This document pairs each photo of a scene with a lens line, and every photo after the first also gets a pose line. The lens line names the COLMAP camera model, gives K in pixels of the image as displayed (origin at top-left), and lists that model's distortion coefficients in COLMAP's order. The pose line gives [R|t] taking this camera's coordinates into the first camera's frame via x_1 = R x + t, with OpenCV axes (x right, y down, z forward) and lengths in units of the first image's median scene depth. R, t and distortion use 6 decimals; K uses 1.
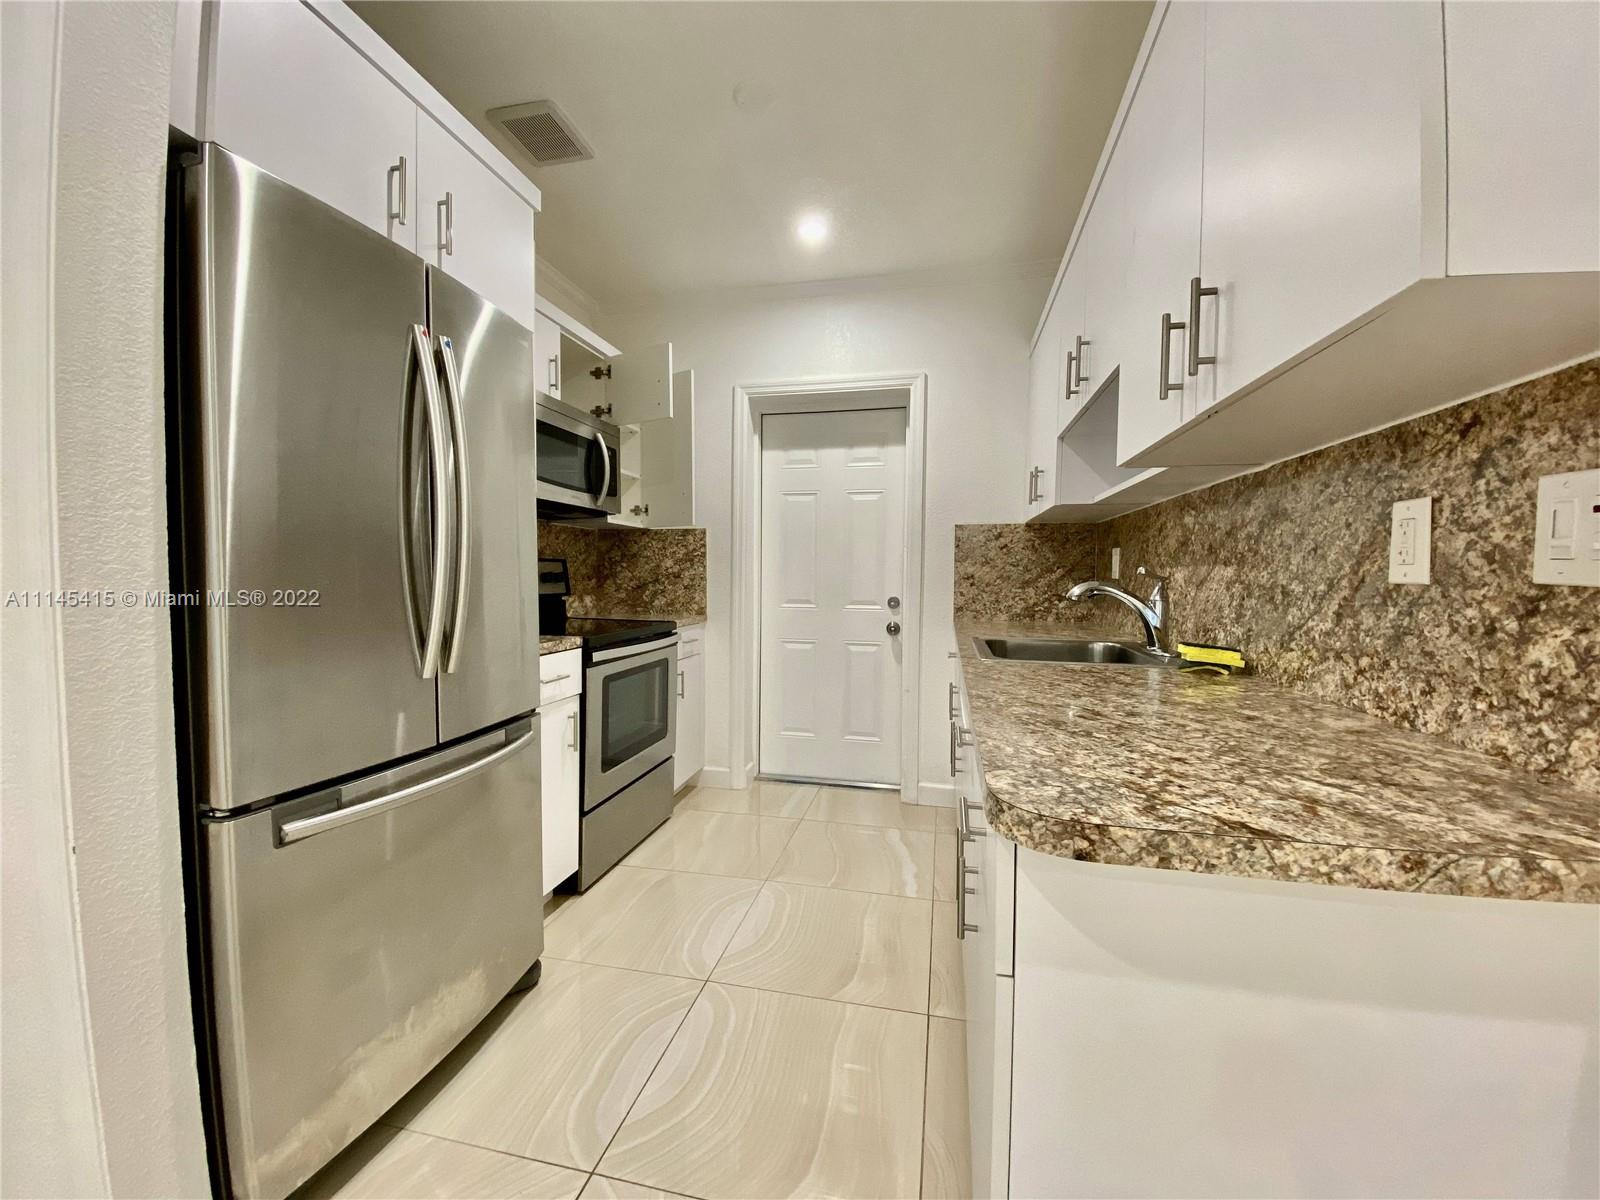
lens RADIAL K [[641.5, 0, 798.7], [0, 641.5, 595.8], [0, 0, 1]] dist [0.012366, -0.015964]
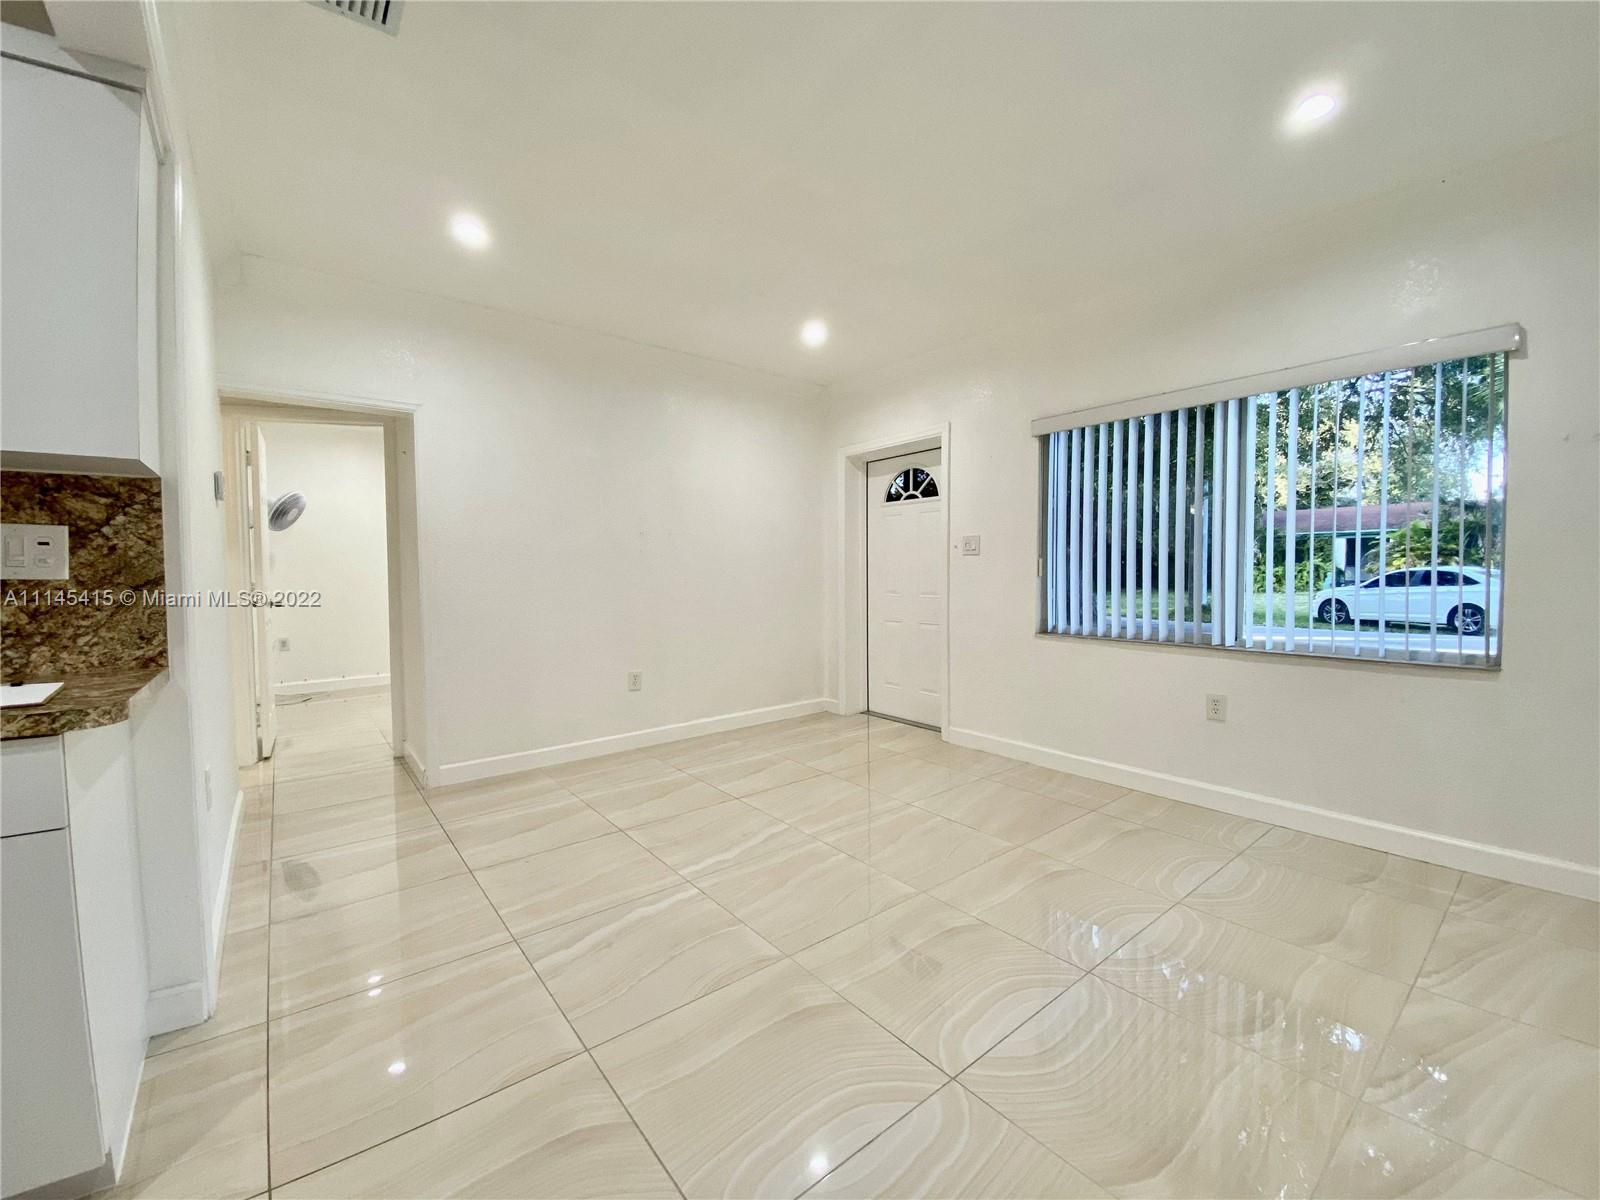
lens RADIAL K [[641.5, 0, 798.7], [0, 641.5, 595.8], [0, 0, 1]] dist [0.012366, -0.015964]
pose [[-0.784152, -0.030822, 0.619803, -0.507993], [0.025764, 0.996288, 0.082140, -0.016729], [-0.620034, 0.080379, -0.780447, 0.258363]]
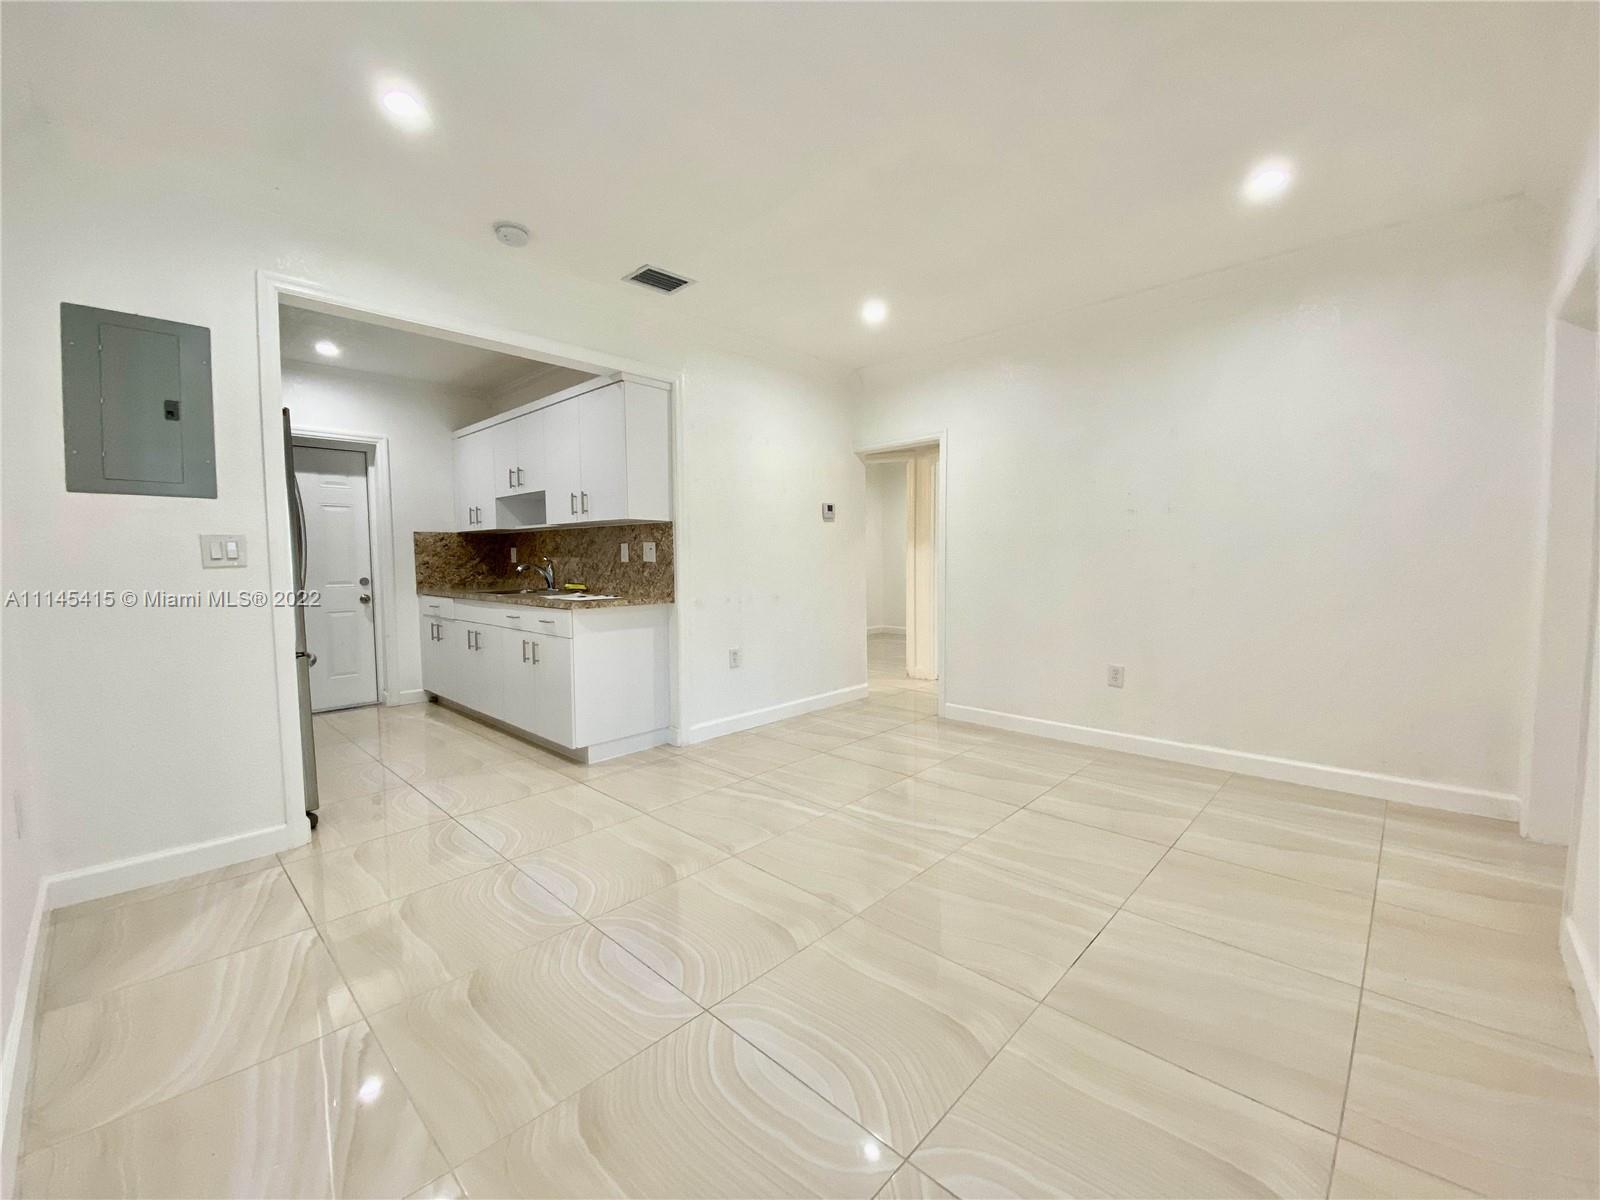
lens RADIAL K [[619.6, 0, 834.0], [0, 619.6, 604.3], [0, 0, 1]] dist [-0.003038, -0.015294]
pose [[0.458046, -0.078437, 0.885461, -0.770051], [0.041702, 0.996899, 0.066737, 0.016486], [-0.887950, 0.006357, 0.459897, -0.787928]]
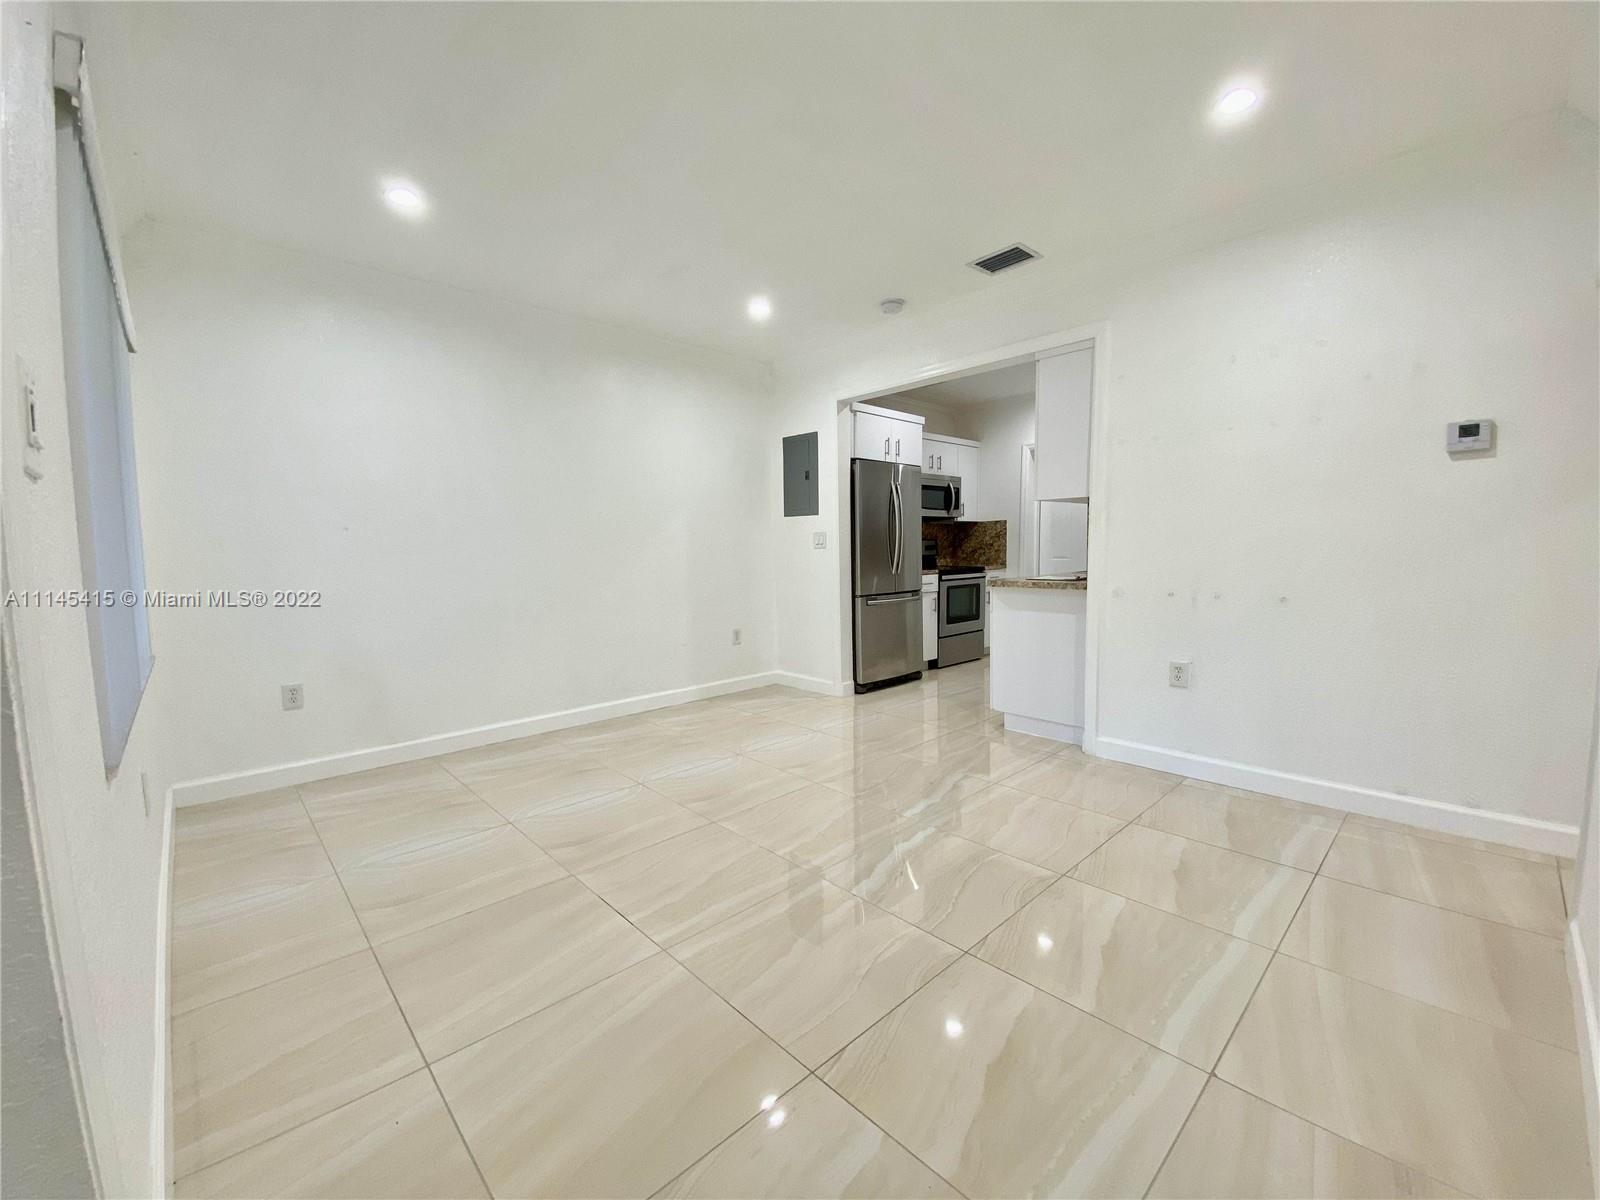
lens RADIAL K [[661.1, 0, 800.0], [0, 661.1, 600.0], [0, 0, 1]] dist [0.023489, -0.021237]
pose [[0.831883, 0.019793, -0.554597, 0.549408], [0.007824, 0.998846, 0.047383, 0.043875], [0.554895, -0.043756, 0.830769, -1.238240]]
